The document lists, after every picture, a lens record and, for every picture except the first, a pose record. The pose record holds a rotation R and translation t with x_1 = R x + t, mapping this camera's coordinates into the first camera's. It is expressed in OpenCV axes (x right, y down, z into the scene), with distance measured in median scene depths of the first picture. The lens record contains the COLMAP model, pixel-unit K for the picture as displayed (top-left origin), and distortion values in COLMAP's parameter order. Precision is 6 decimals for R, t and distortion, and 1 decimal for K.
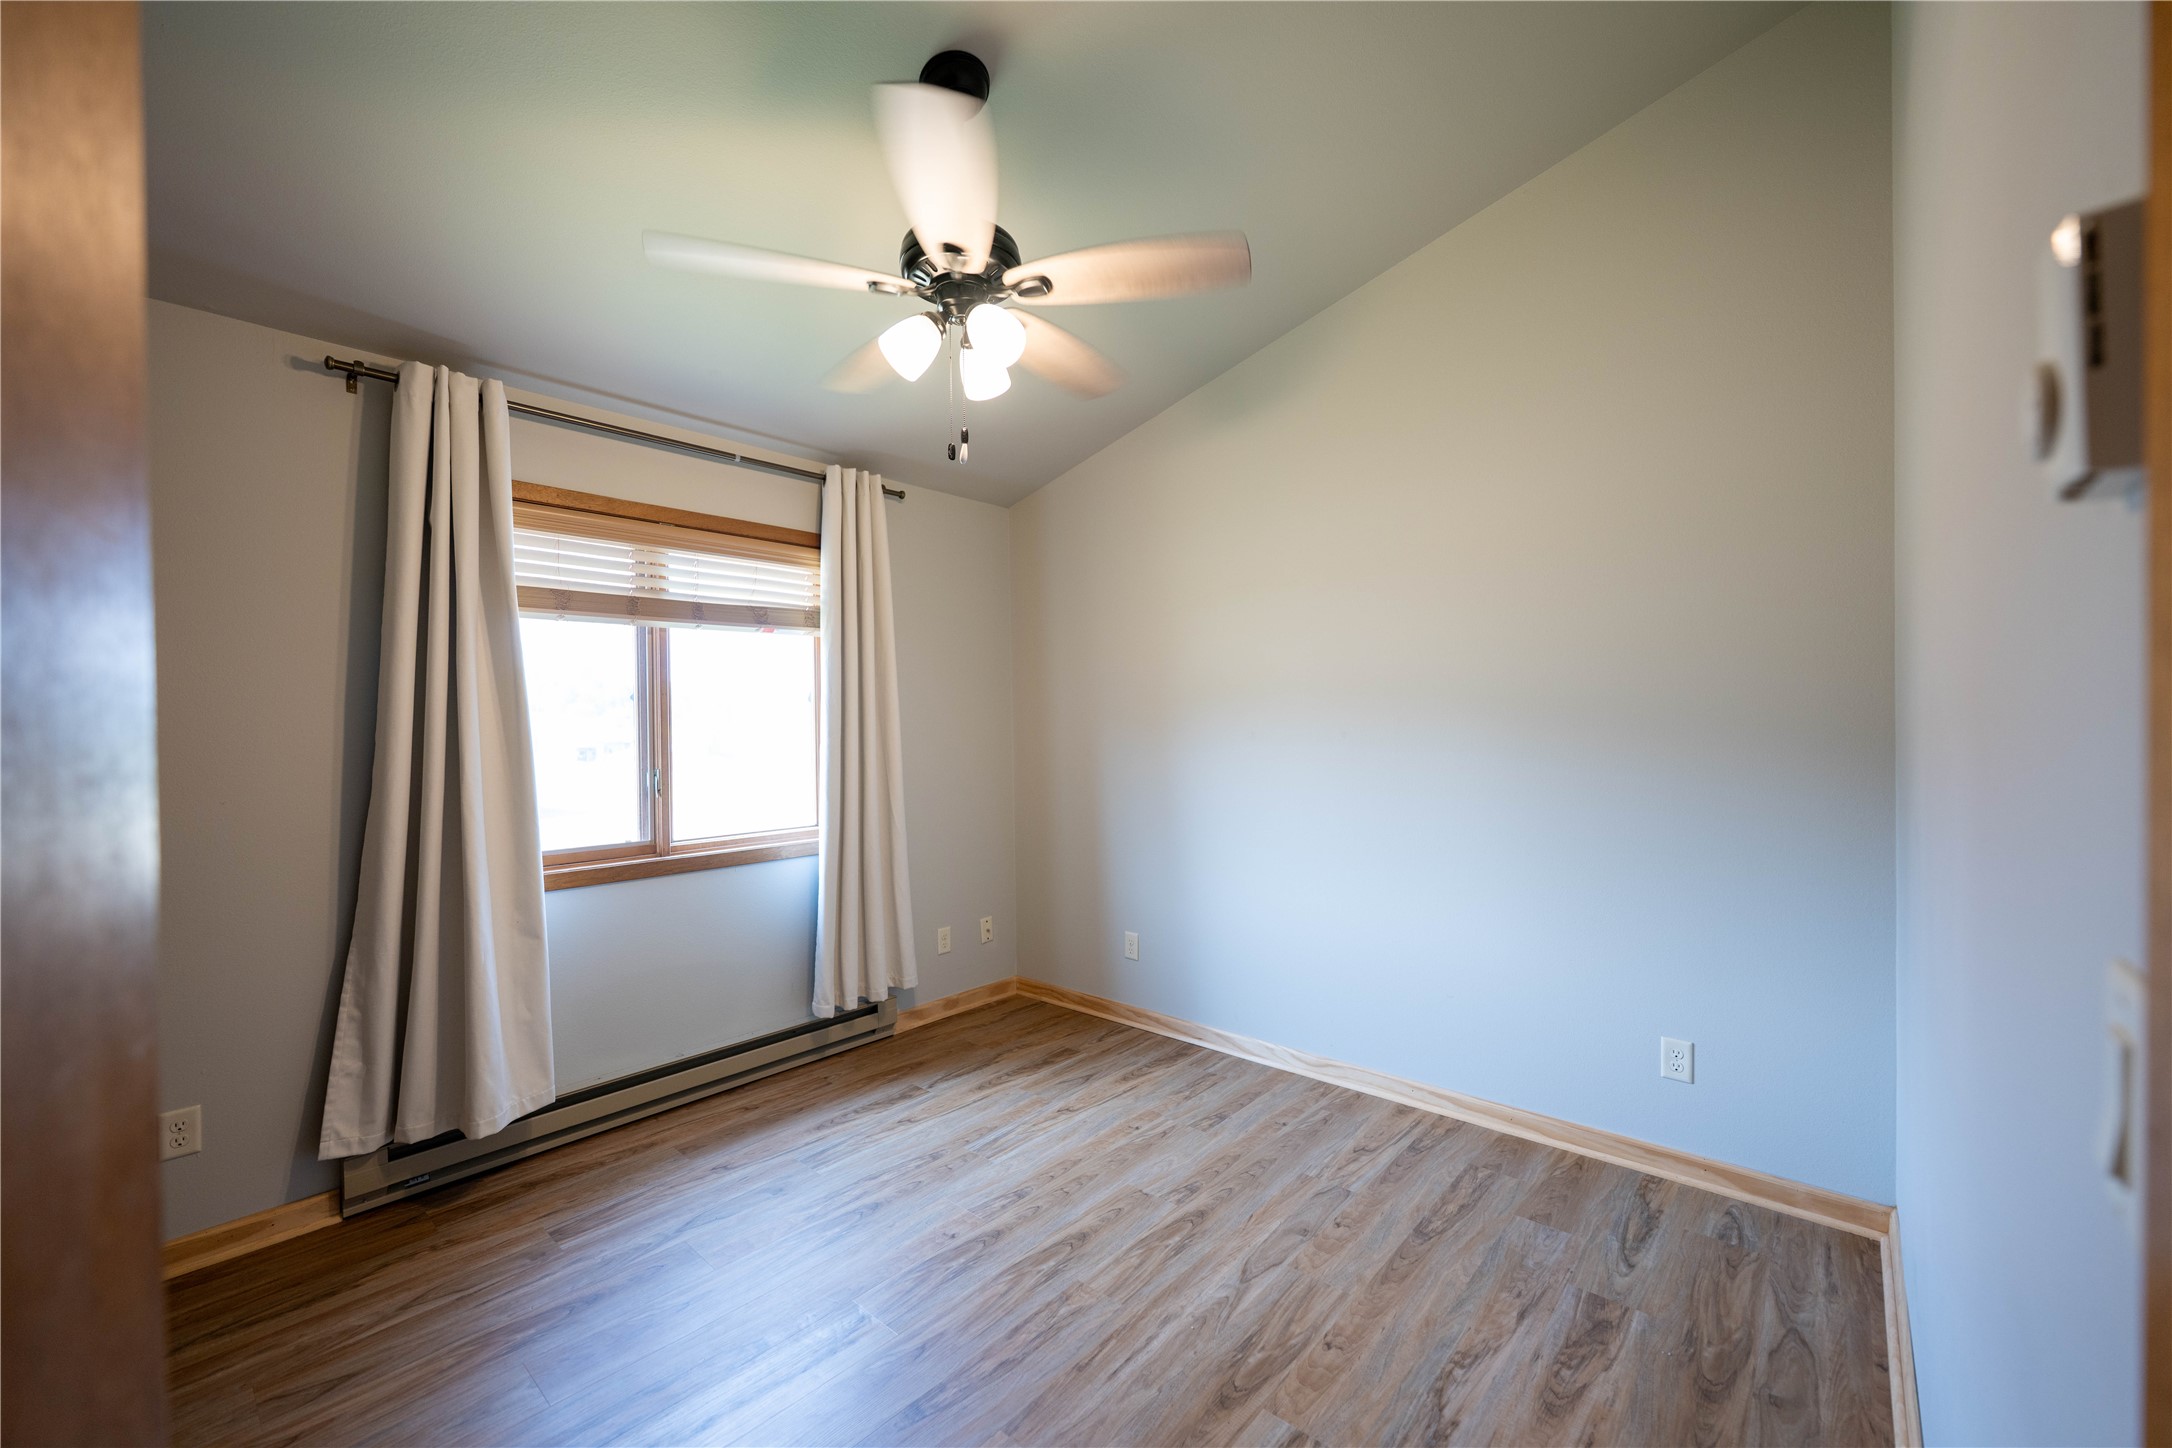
lens RADIAL K [[870.3, 0, 1091.6], [0, 870.3, 729.1], [0, 0, 1]] dist [-0.000696, -0.000416]
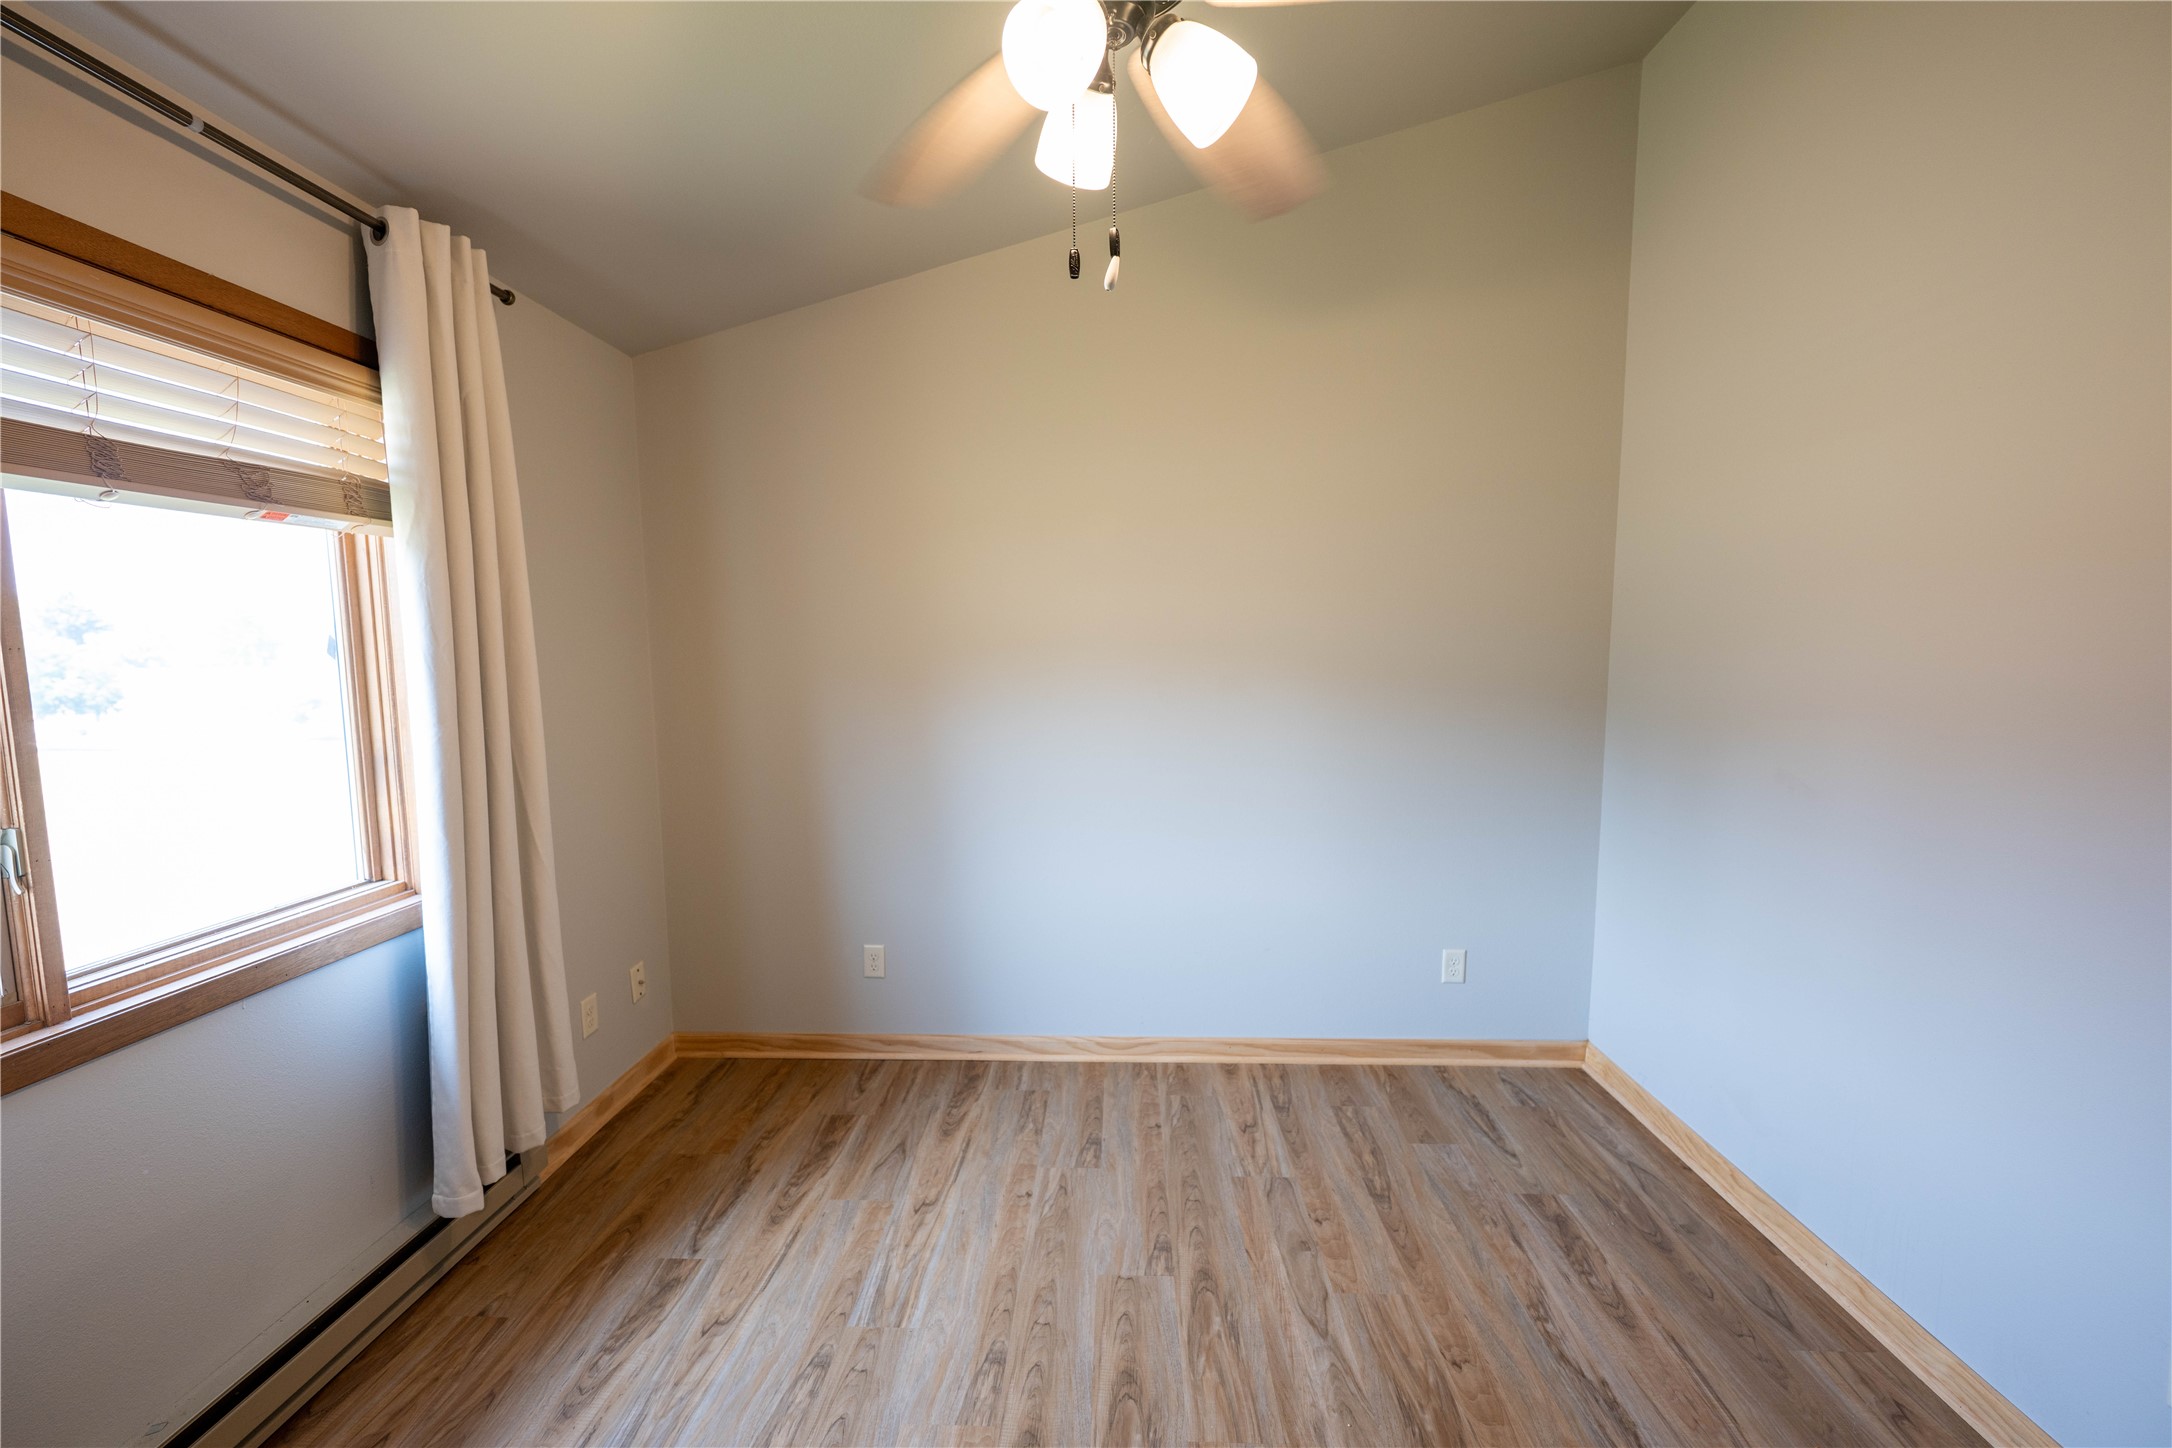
lens RADIAL K [[861.4, 0, 1091.0], [0, 861.4, 724.7], [0, 0, 1]] dist [-0.000589, -0.000382]
pose [[0.771637, -0.052423, 0.633899, -0.438663], [0.001547, 0.996750, 0.080548, -0.044674], [-0.636061, -0.061173, 0.769210, 0.427732]]
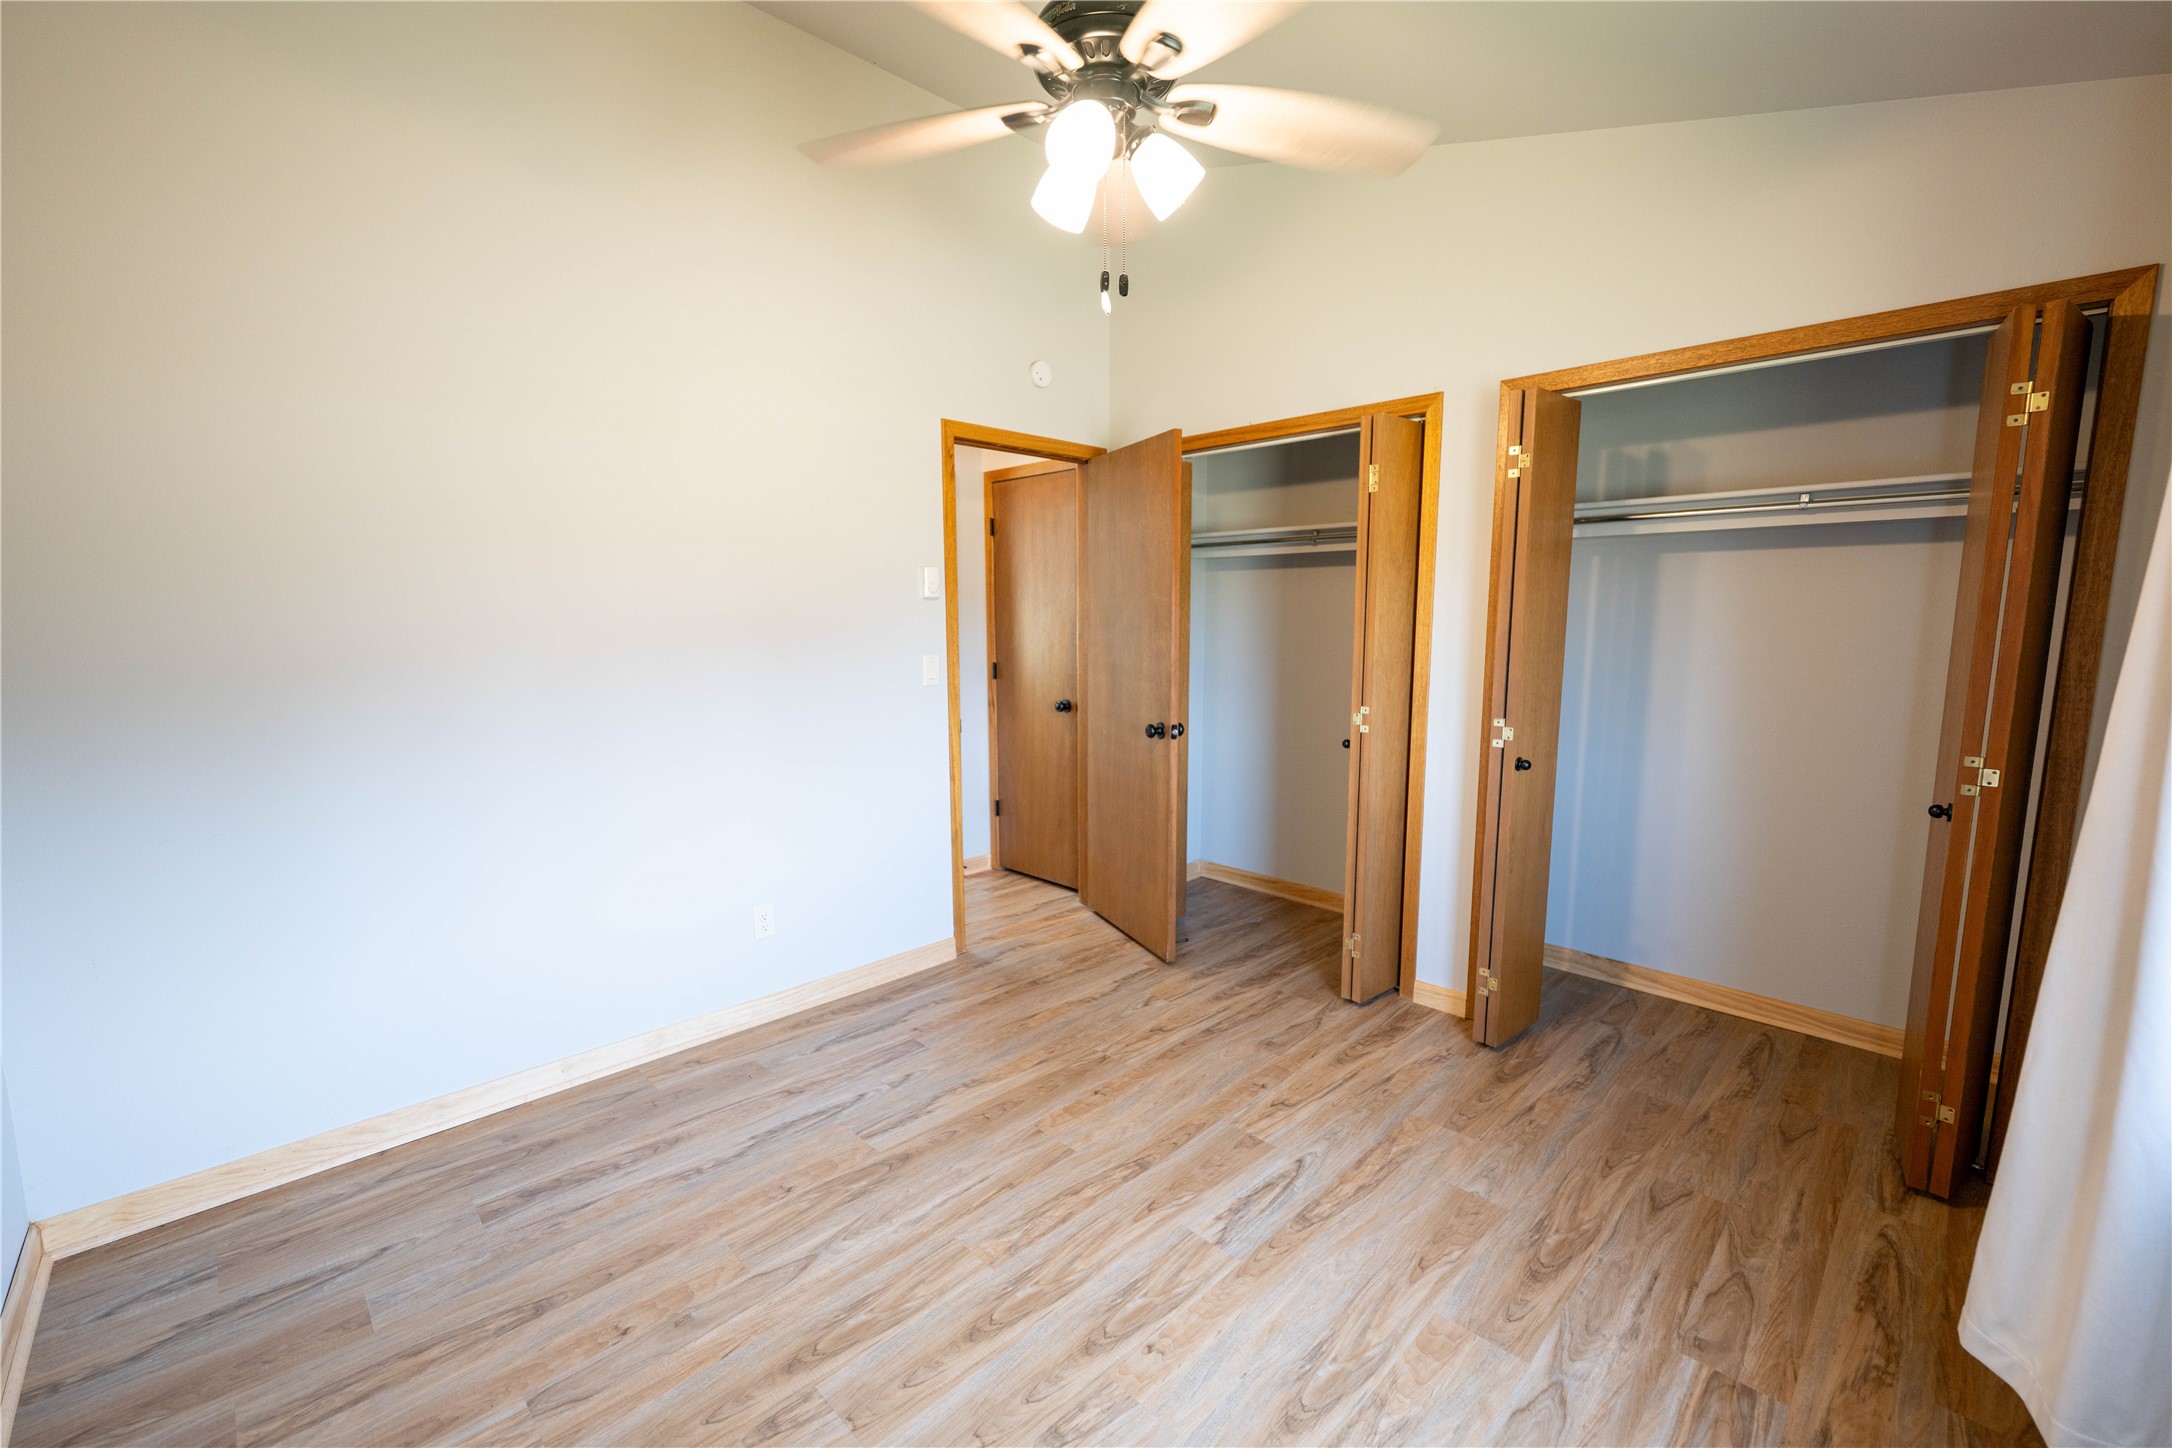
lens RADIAL K [[870.3, 0, 1091.6], [0, 870.3, 729.1], [0, 0, 1]] dist [-0.000696, -0.000416]
pose [[-0.998016, 0.007031, 0.062566, -0.145059], [0.015471, 0.990663, 0.135450, -0.023695], [-0.061030, 0.136149, -0.988807, 1.495967]]
